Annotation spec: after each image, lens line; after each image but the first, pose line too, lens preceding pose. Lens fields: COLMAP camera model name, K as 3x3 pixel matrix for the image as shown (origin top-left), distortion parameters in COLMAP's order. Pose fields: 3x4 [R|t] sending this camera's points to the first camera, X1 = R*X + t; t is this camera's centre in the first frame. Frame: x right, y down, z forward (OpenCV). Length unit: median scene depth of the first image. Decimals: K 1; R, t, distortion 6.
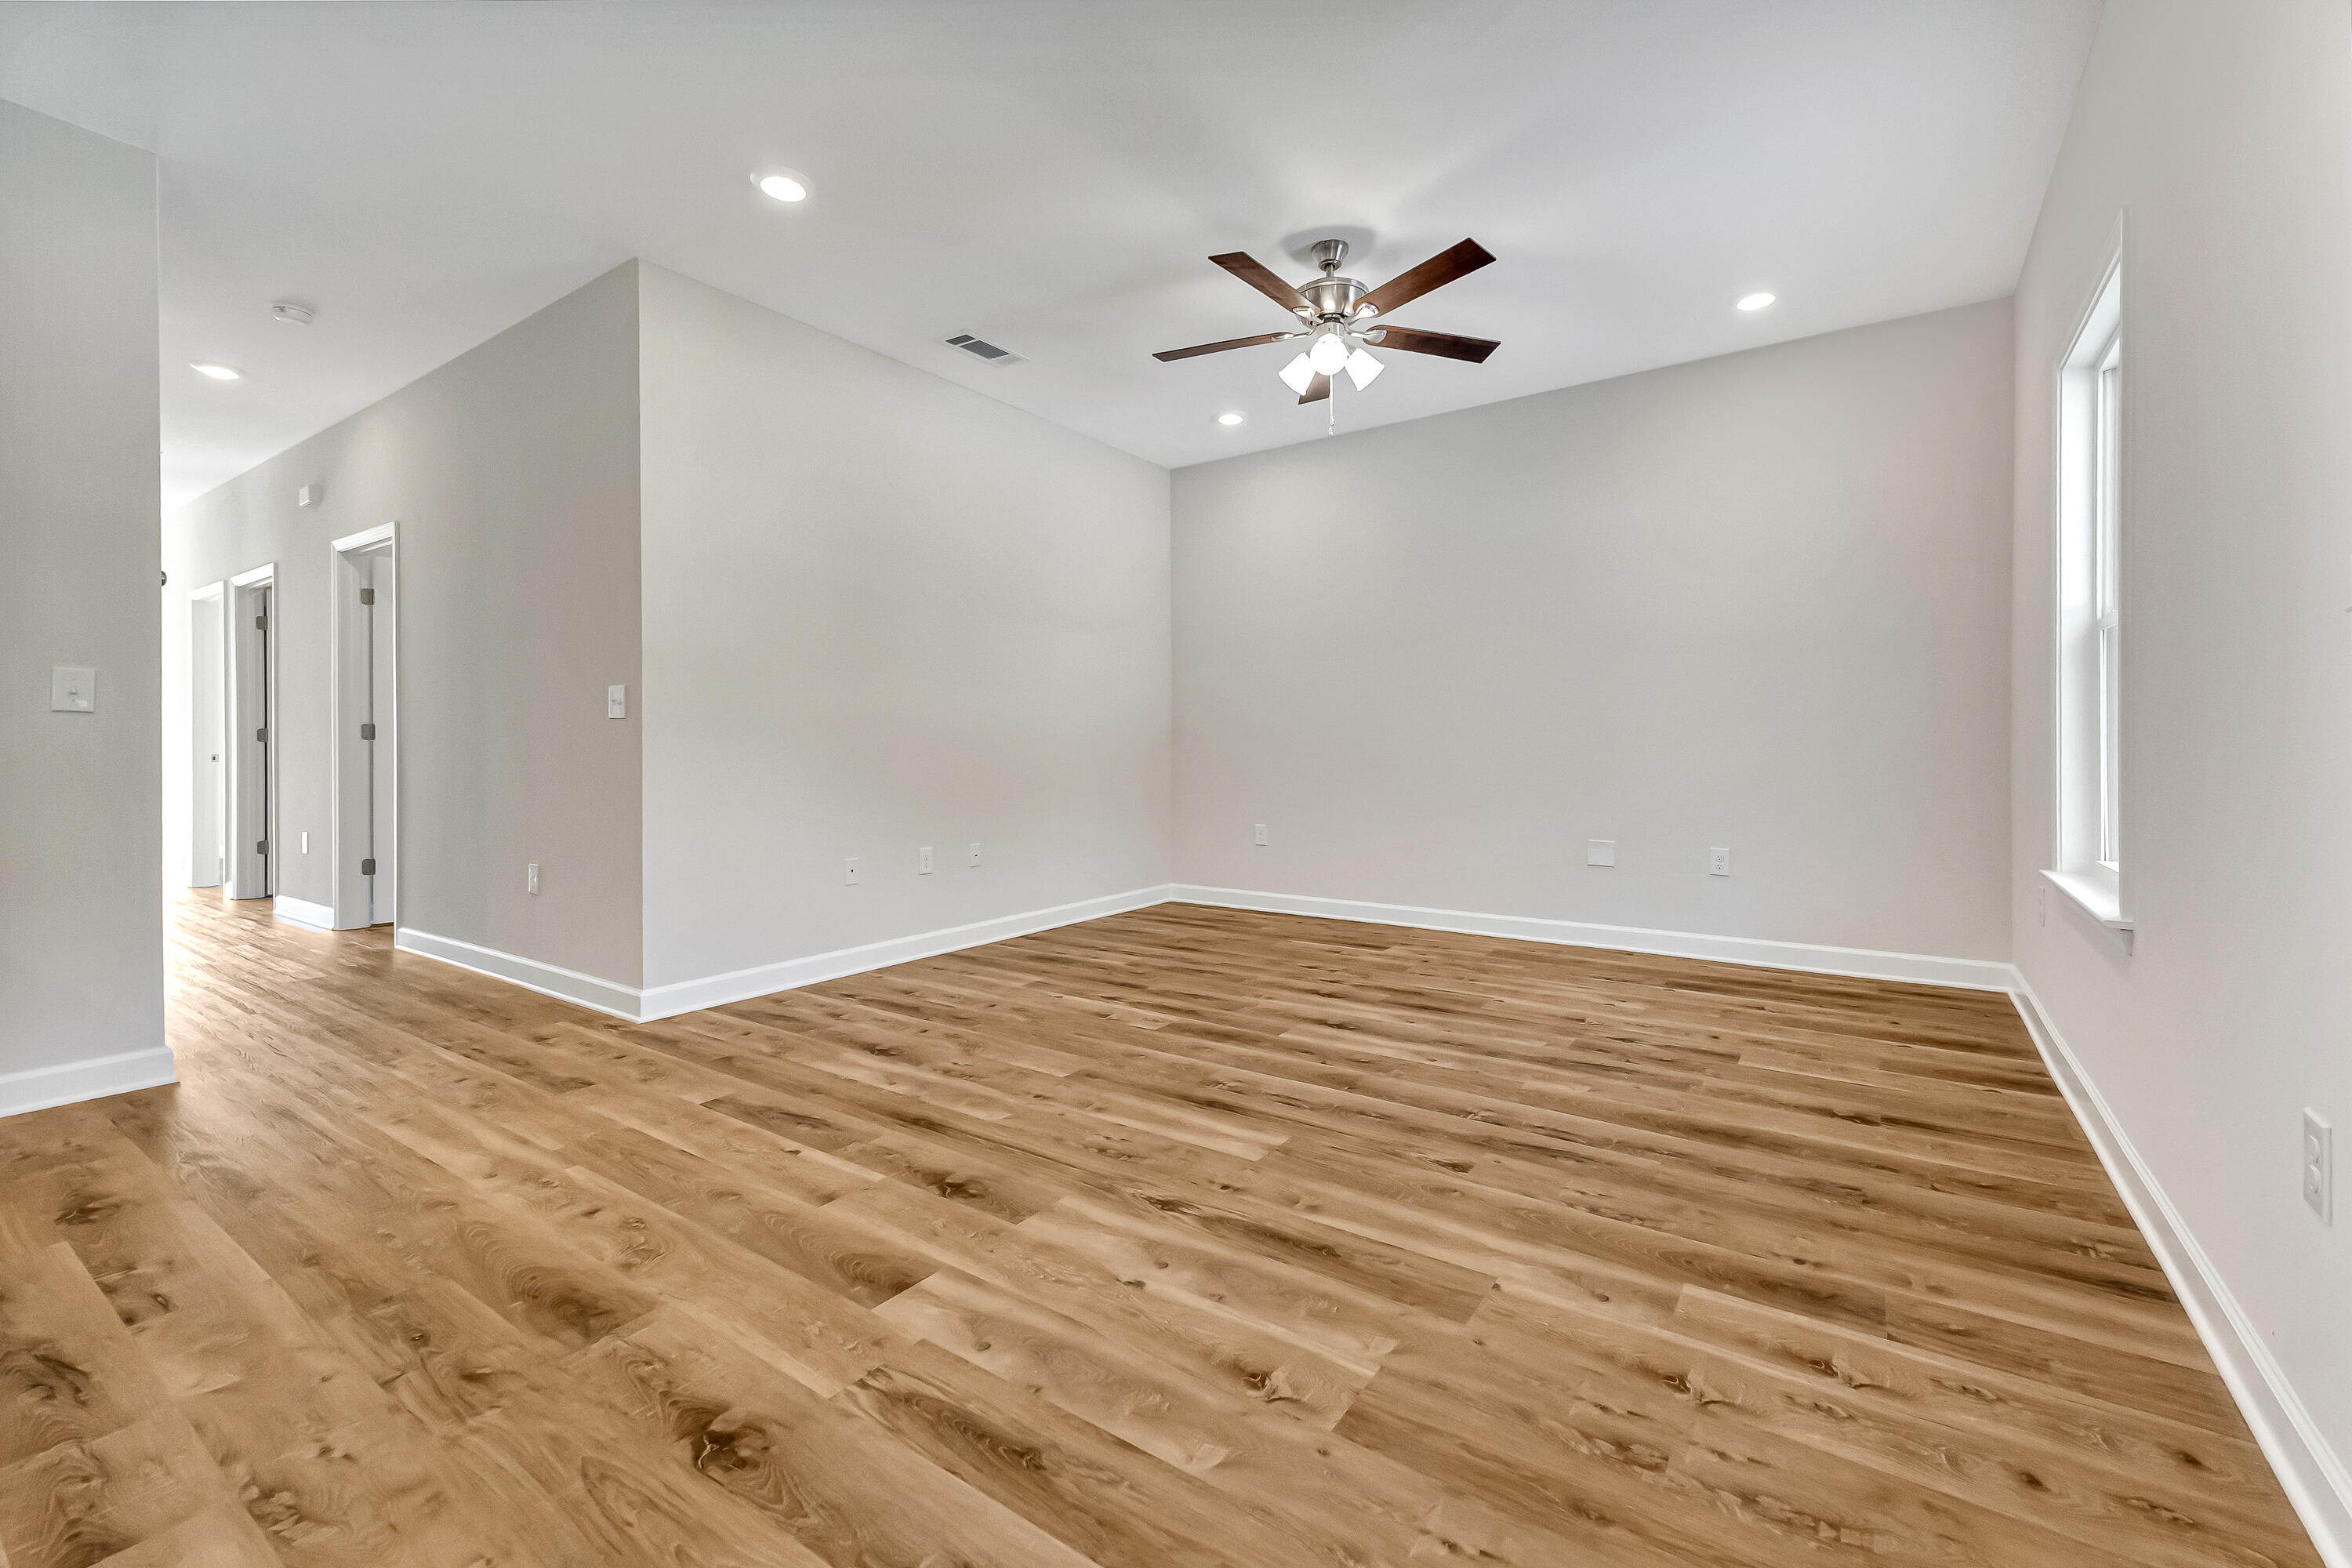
lens RADIAL K [[974.0, 0, 1200.0], [0, 974.0, 752.7], [0, 0, 1]] dist [0.013406, -0.000086]
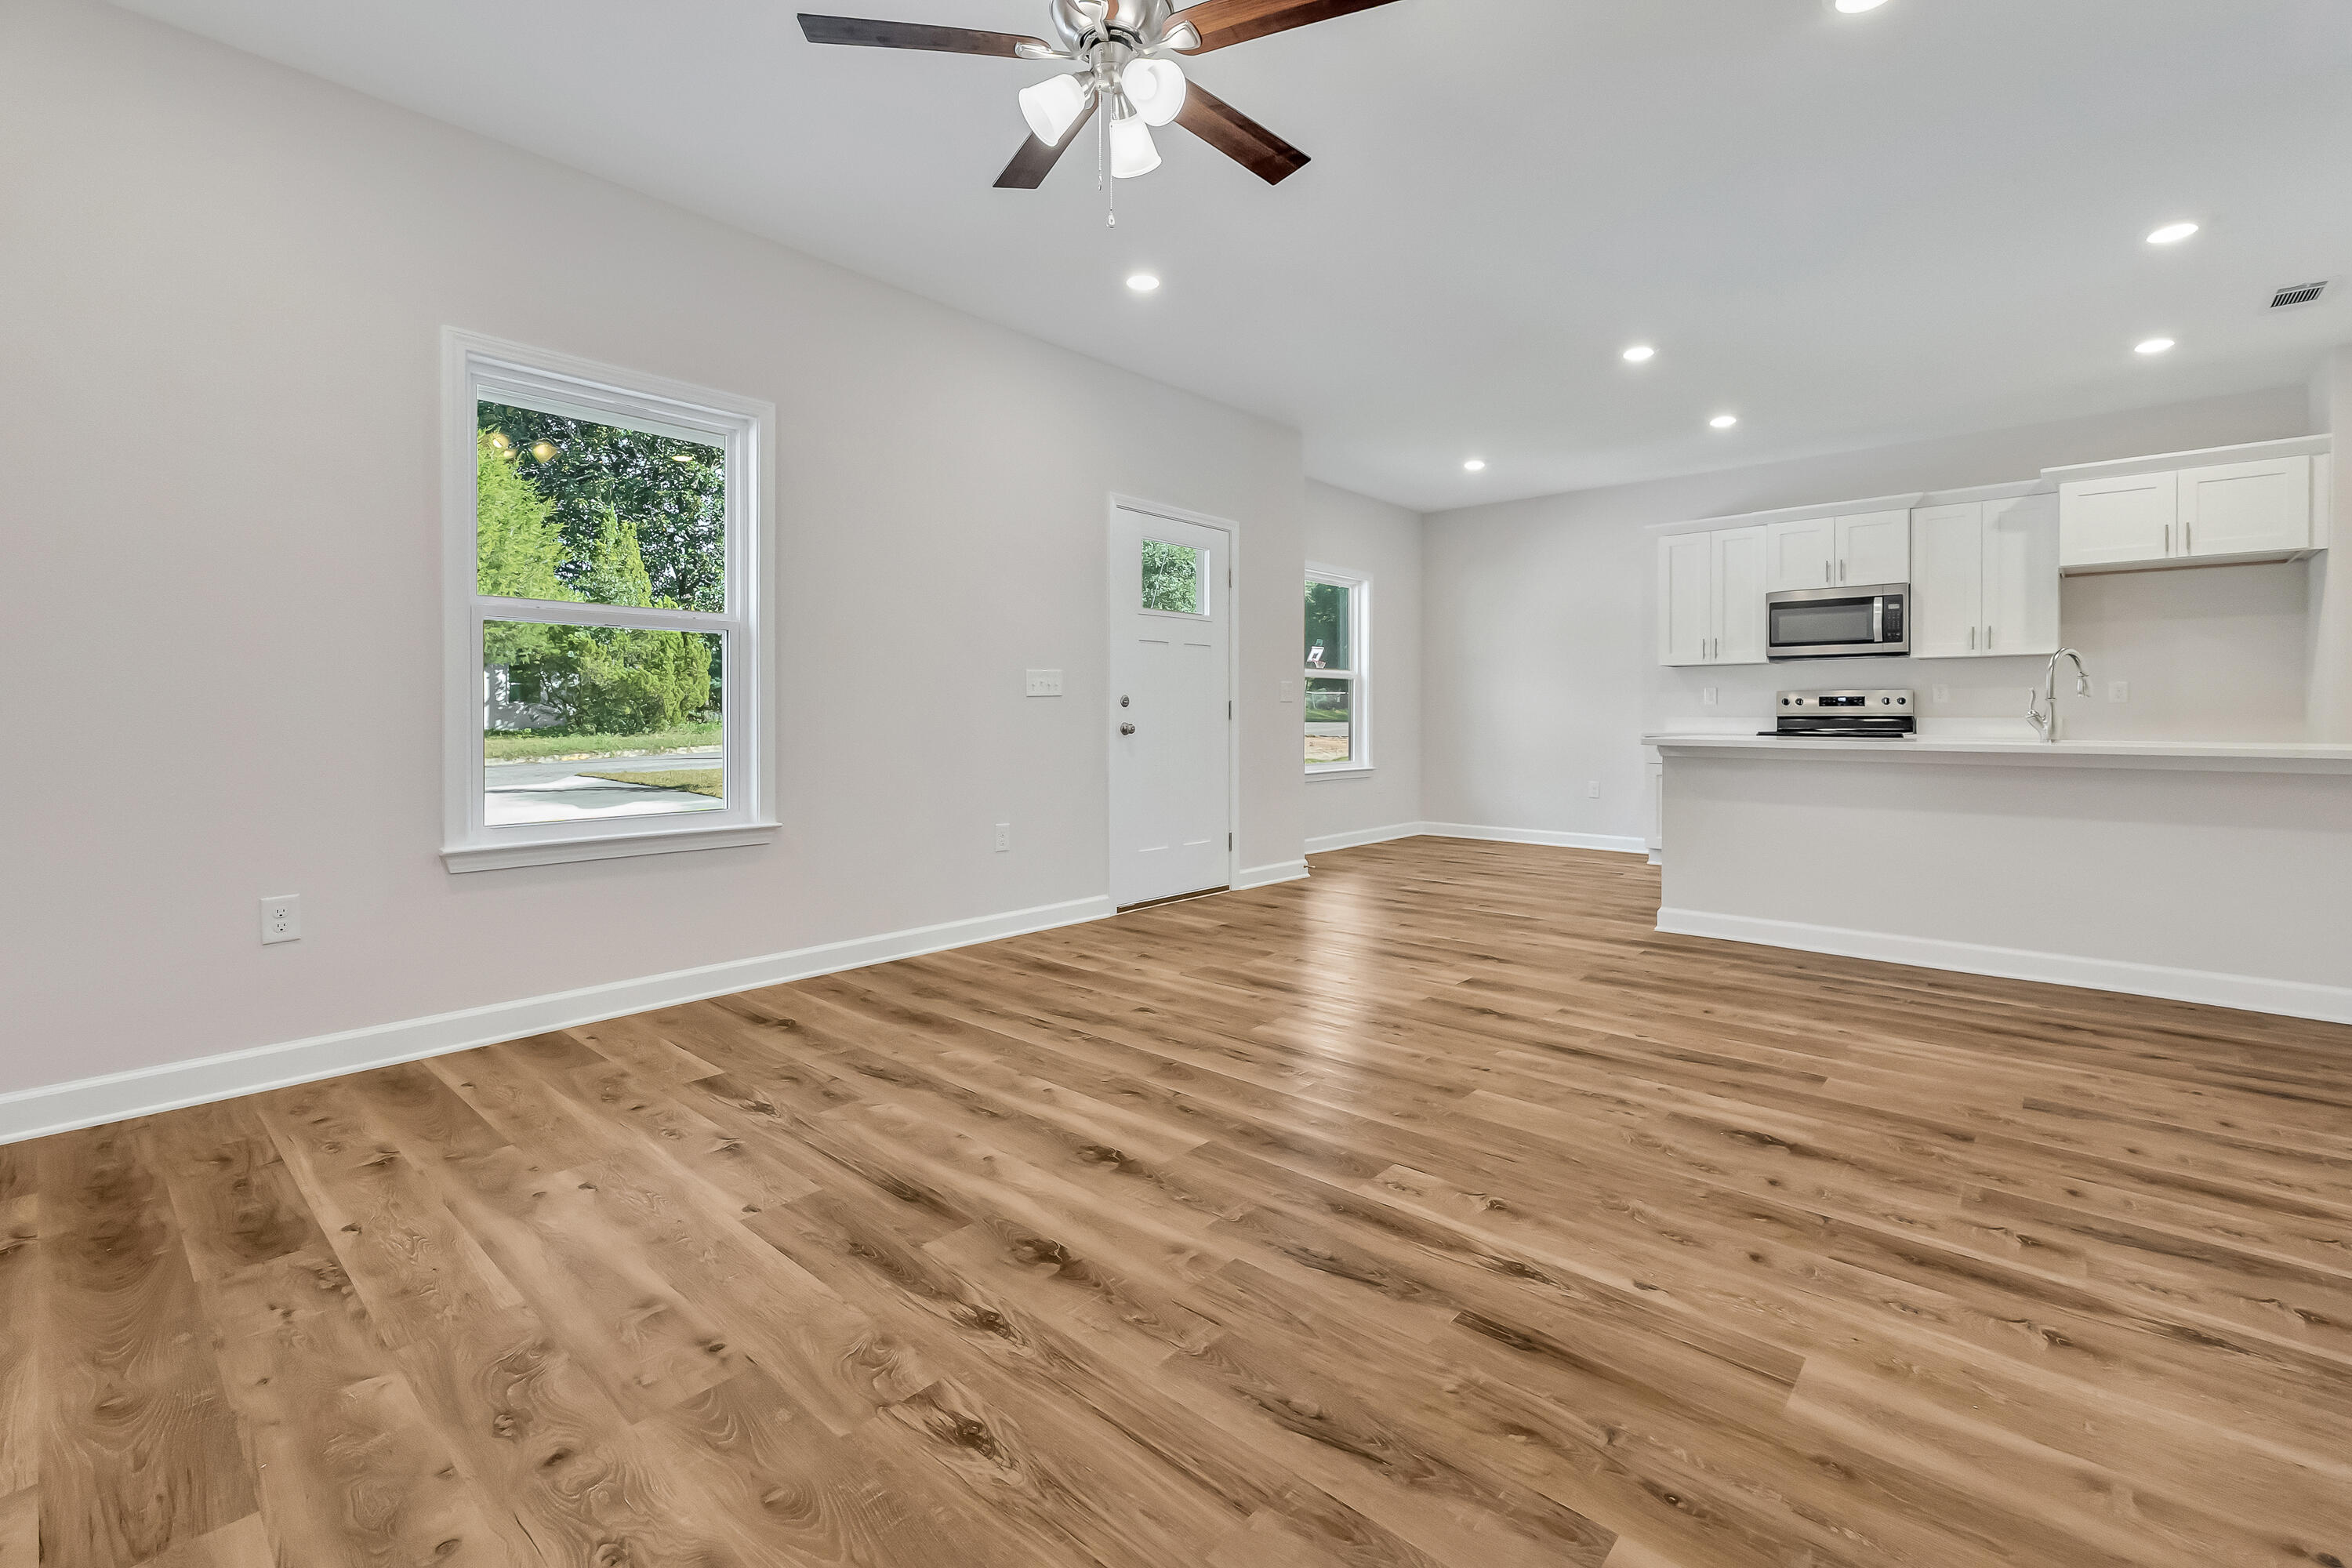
lens RADIAL K [[1020.1, 0, 1191.2], [0, 1020.1, 717.0], [0, 0, 1]] dist [0.003157, 0.000442]
pose [[-0.992024, 0.002014, 0.126033, 0.001782], [0.003103, 0.999959, 0.008449, -0.026689], [-0.126011, 0.008772, -0.991990, 2.742133]]
